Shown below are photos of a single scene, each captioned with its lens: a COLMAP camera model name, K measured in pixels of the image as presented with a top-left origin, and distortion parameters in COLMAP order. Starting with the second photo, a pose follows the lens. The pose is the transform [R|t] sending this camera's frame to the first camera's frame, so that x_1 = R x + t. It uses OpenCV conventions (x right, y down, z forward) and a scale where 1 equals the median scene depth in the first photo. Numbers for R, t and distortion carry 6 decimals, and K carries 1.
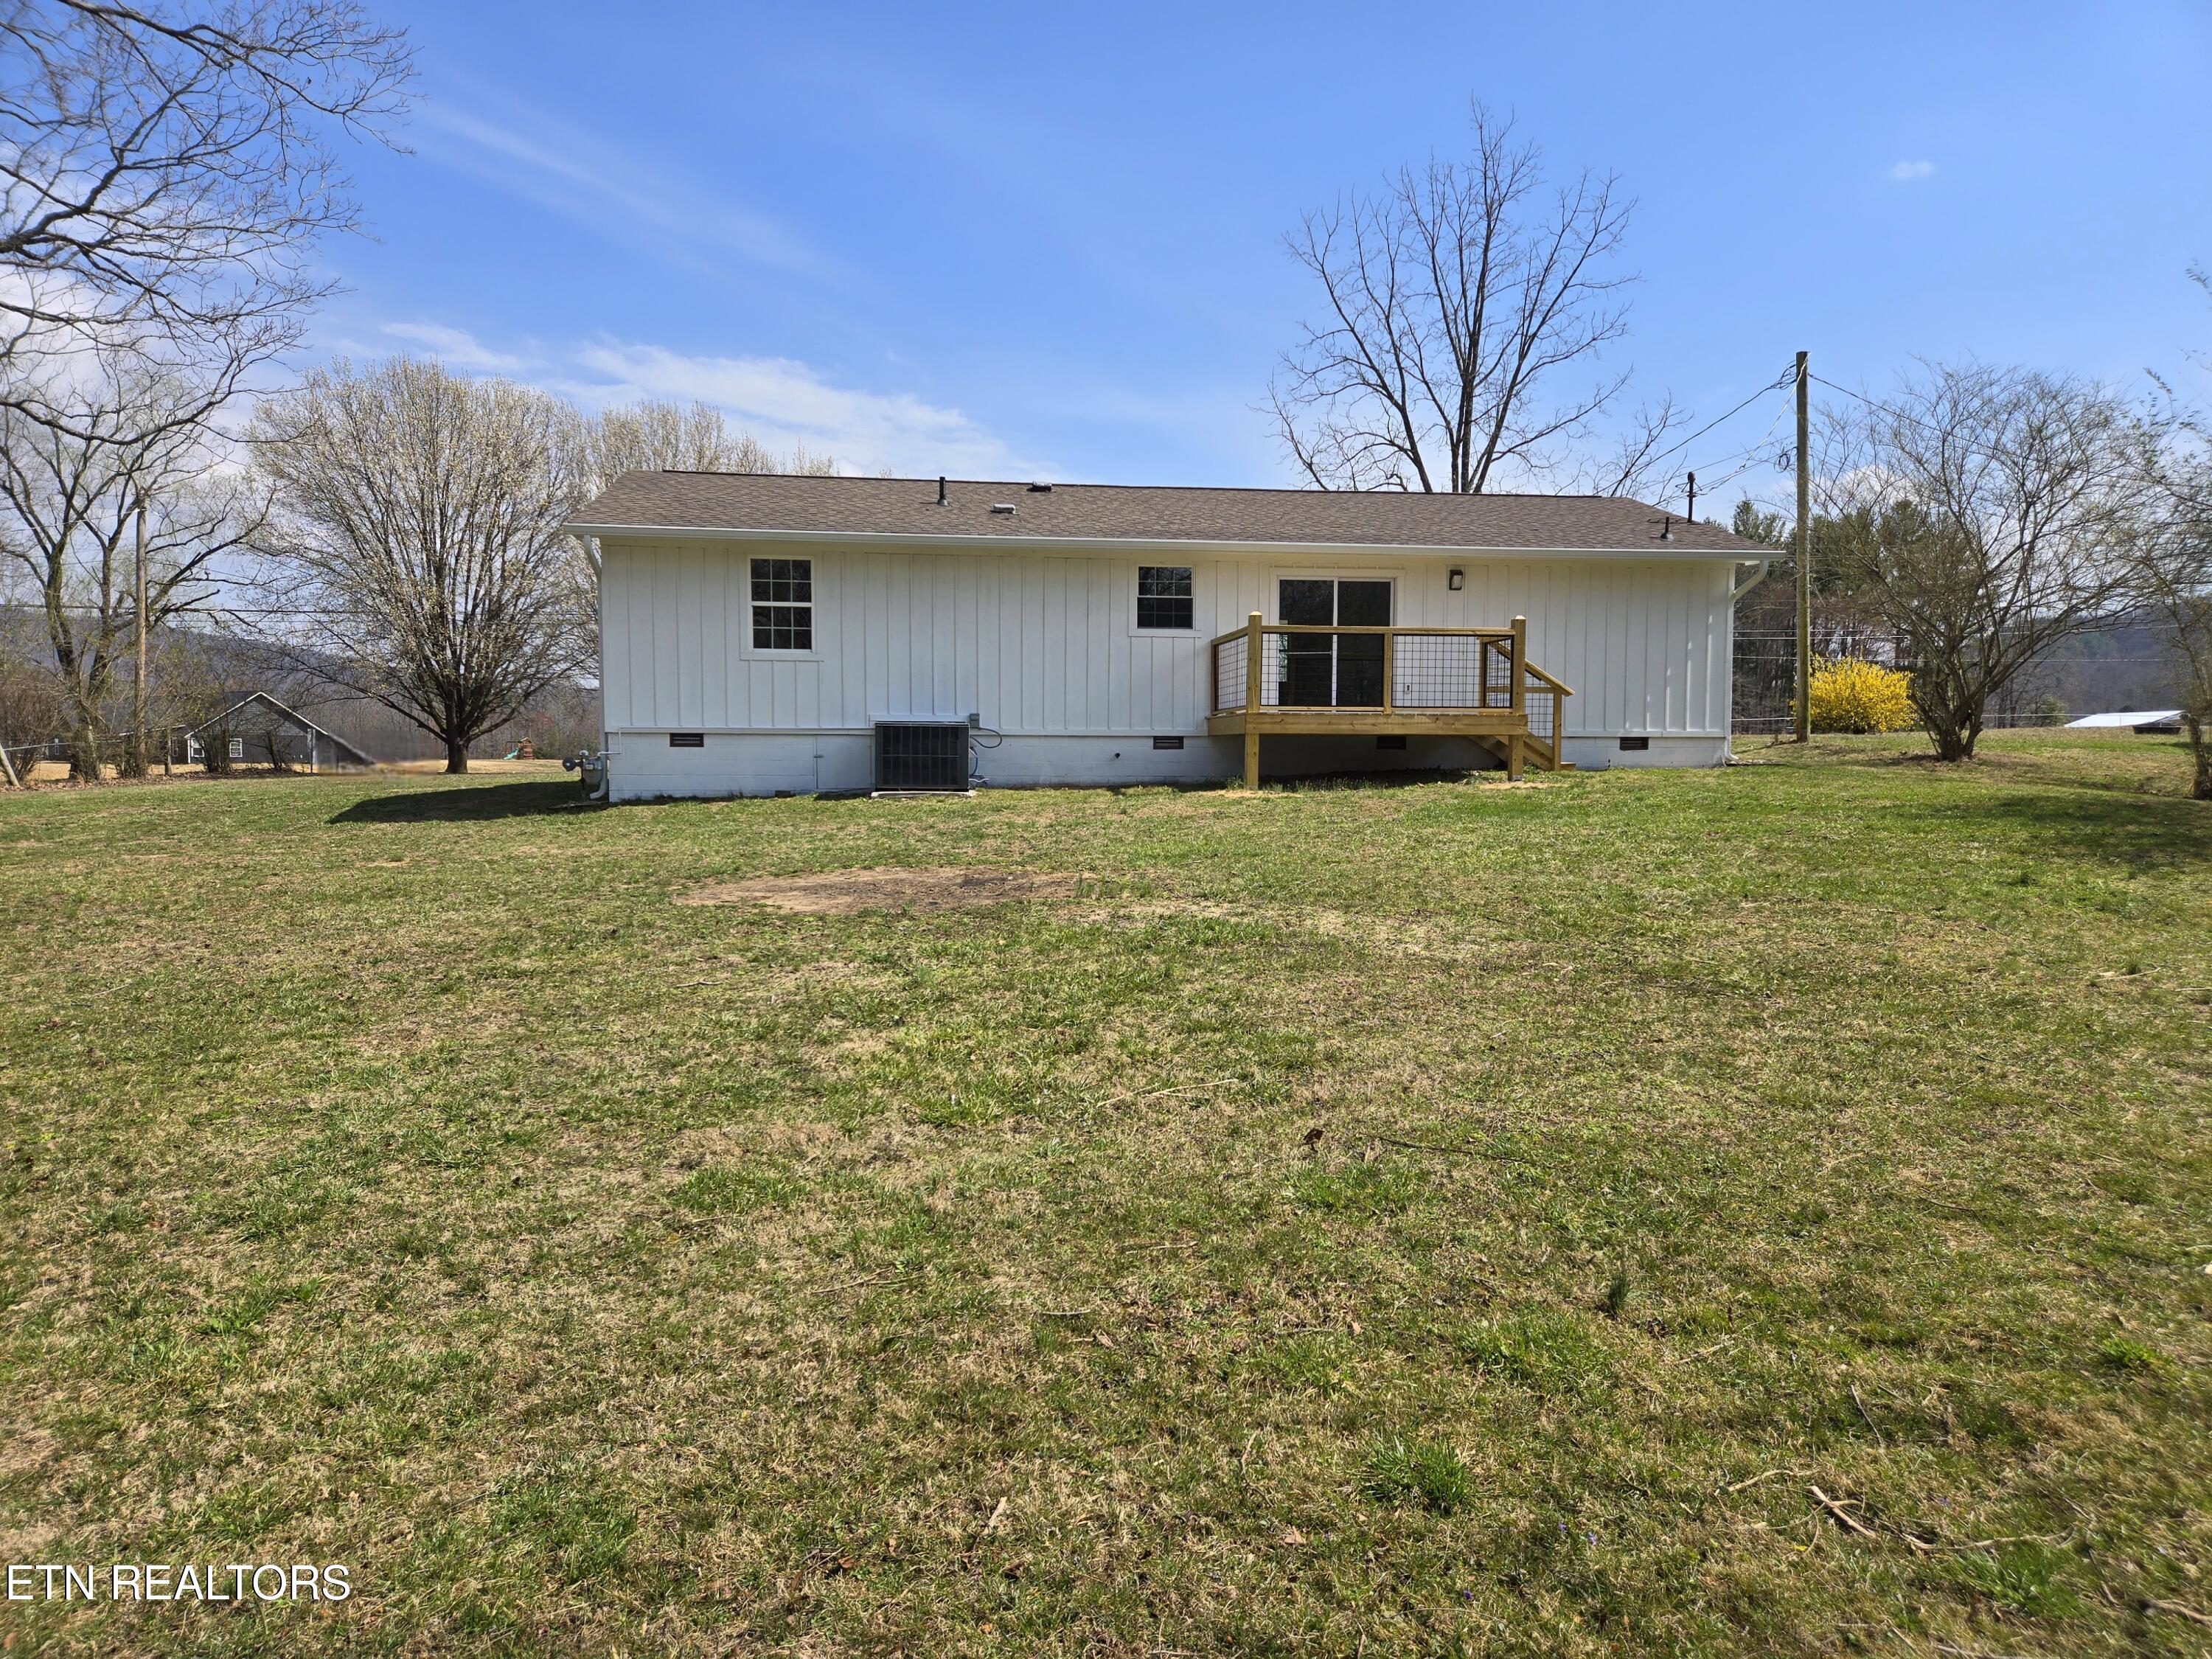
lens RADIAL K [[1501.9, 0, 1110.1], [0, 1501.9, 829.9], [0, 0, 1]] dist [-0.010146, -0.001085]
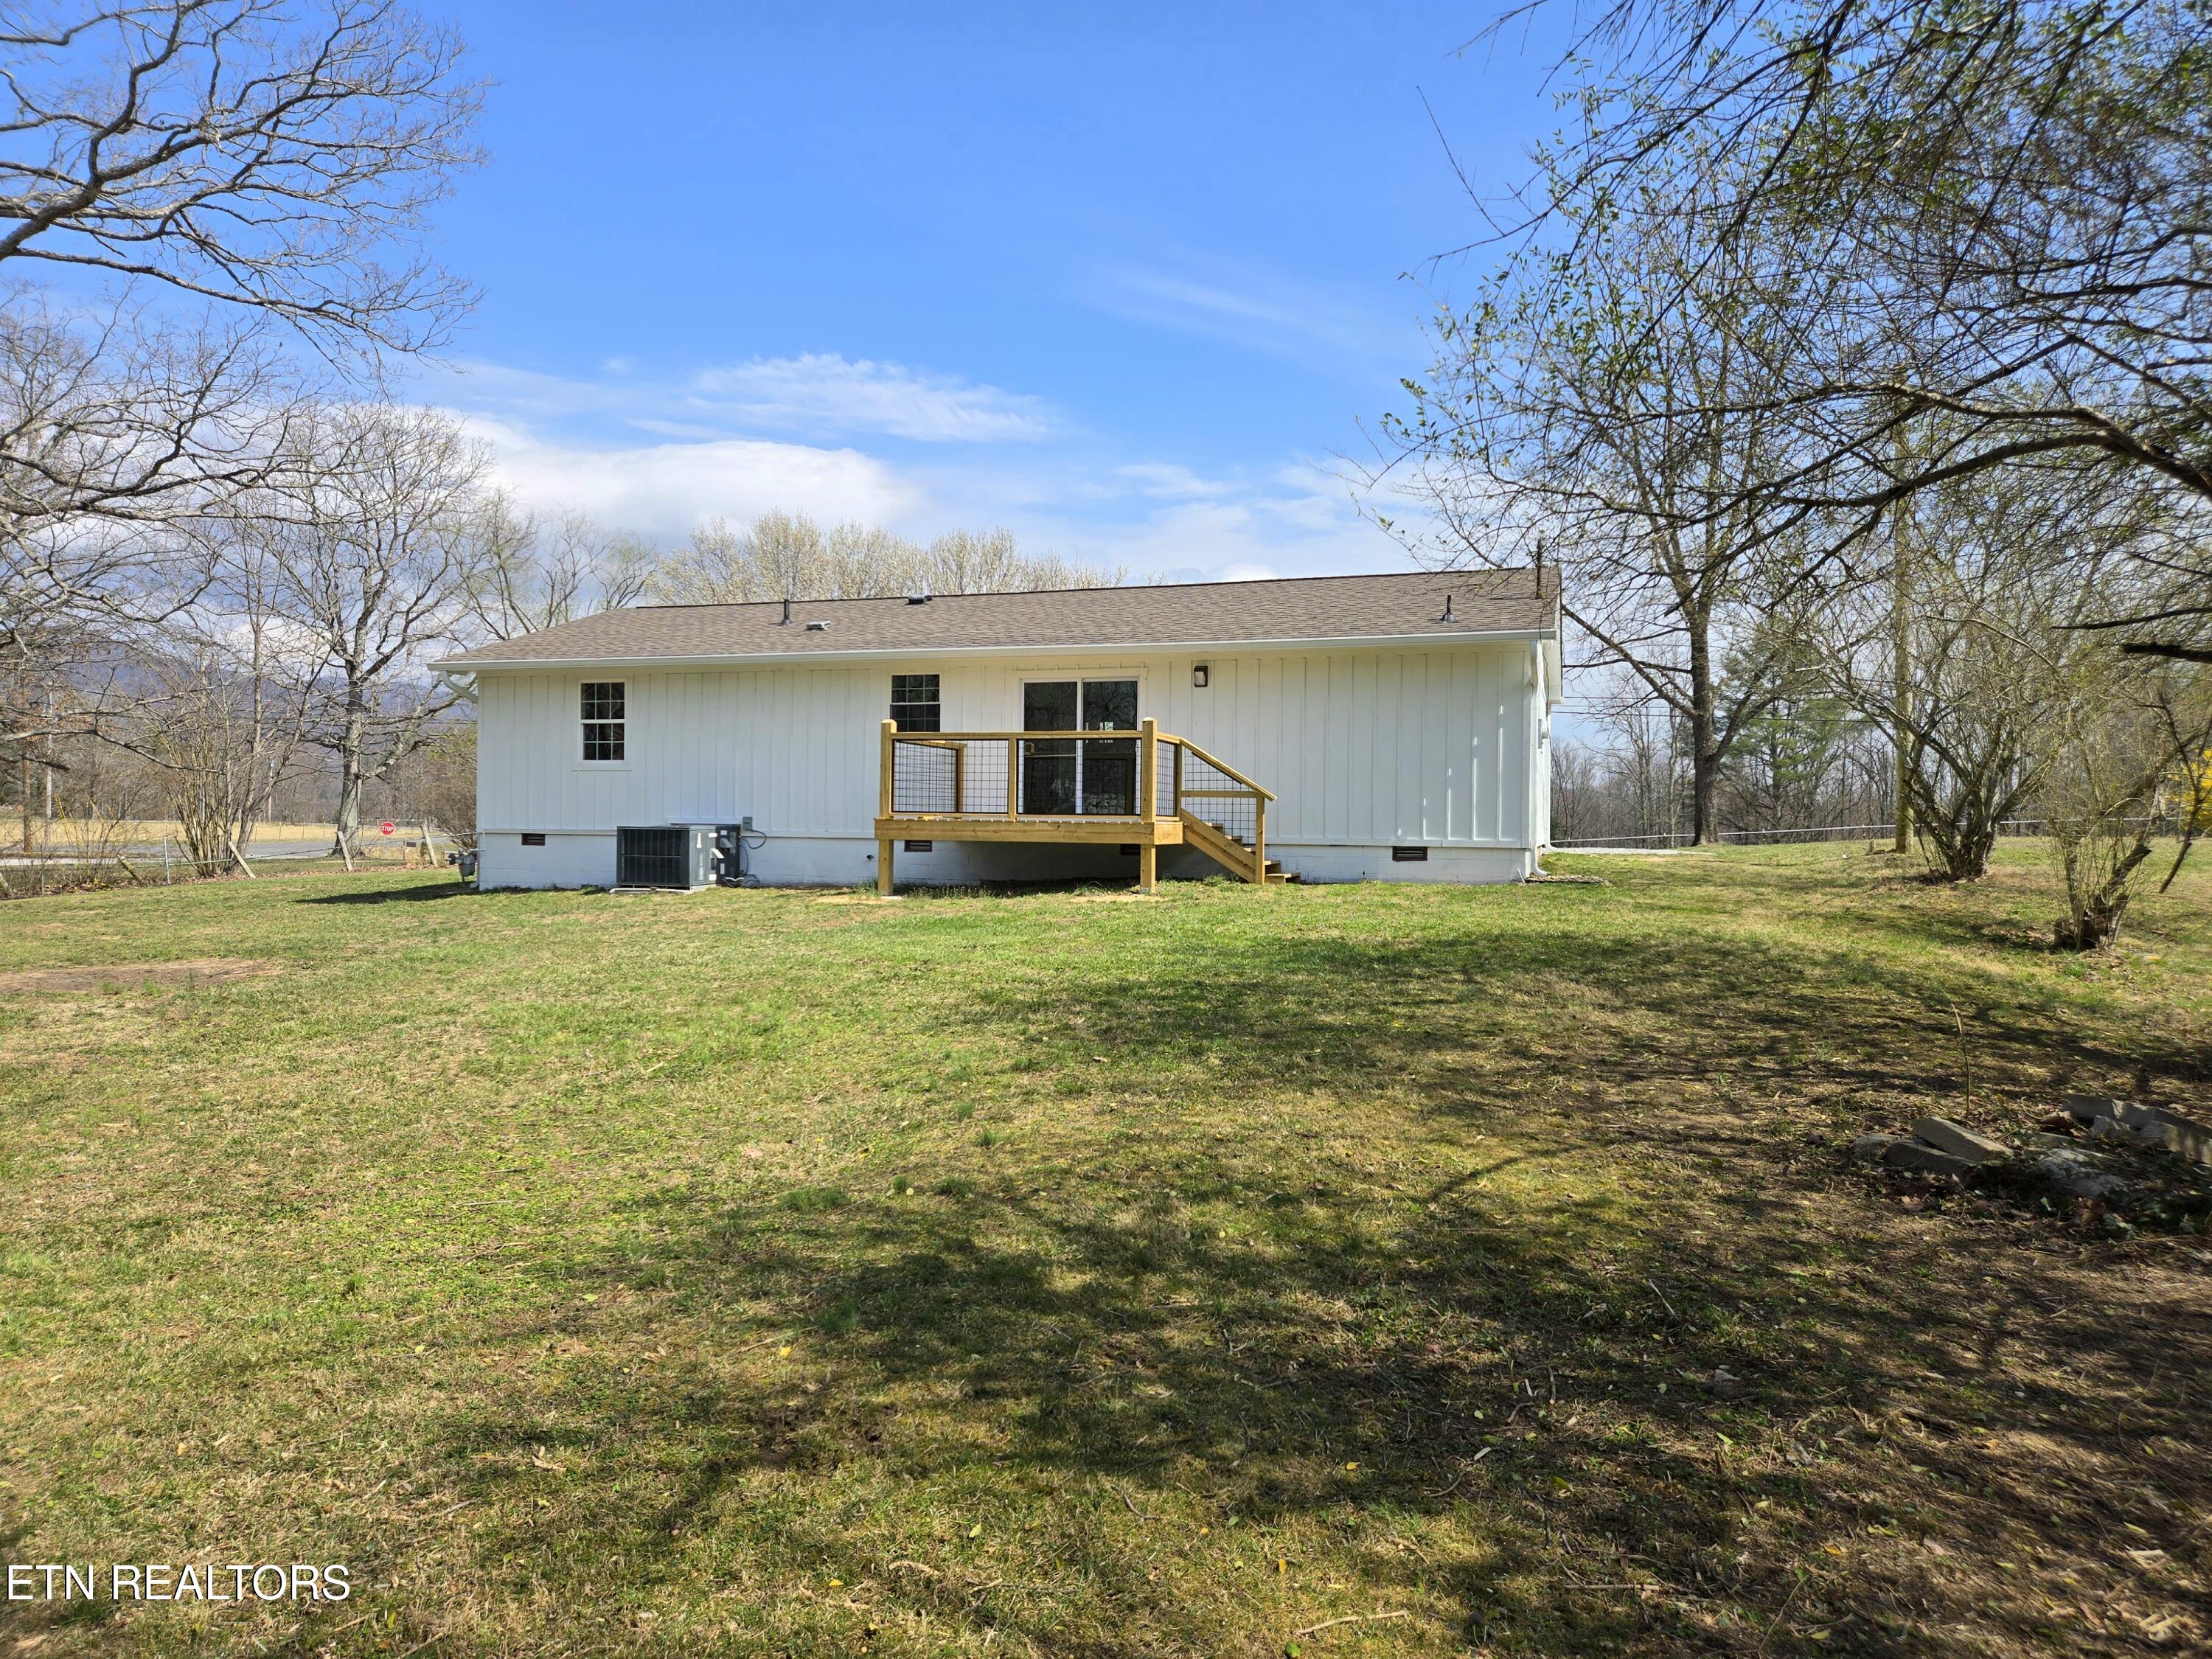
lens RADIAL K [[1501.9, 0, 1109.9], [0, 1501.9, 828.4], [0, 0, 1]] dist [-0.010146, -0.001085]
pose [[0.899617, 0.006849, -0.436627, 0.604909], [-0.035248, 0.997753, -0.056972, -0.017422], [0.435256, 0.066643, 0.897837, 0.146840]]
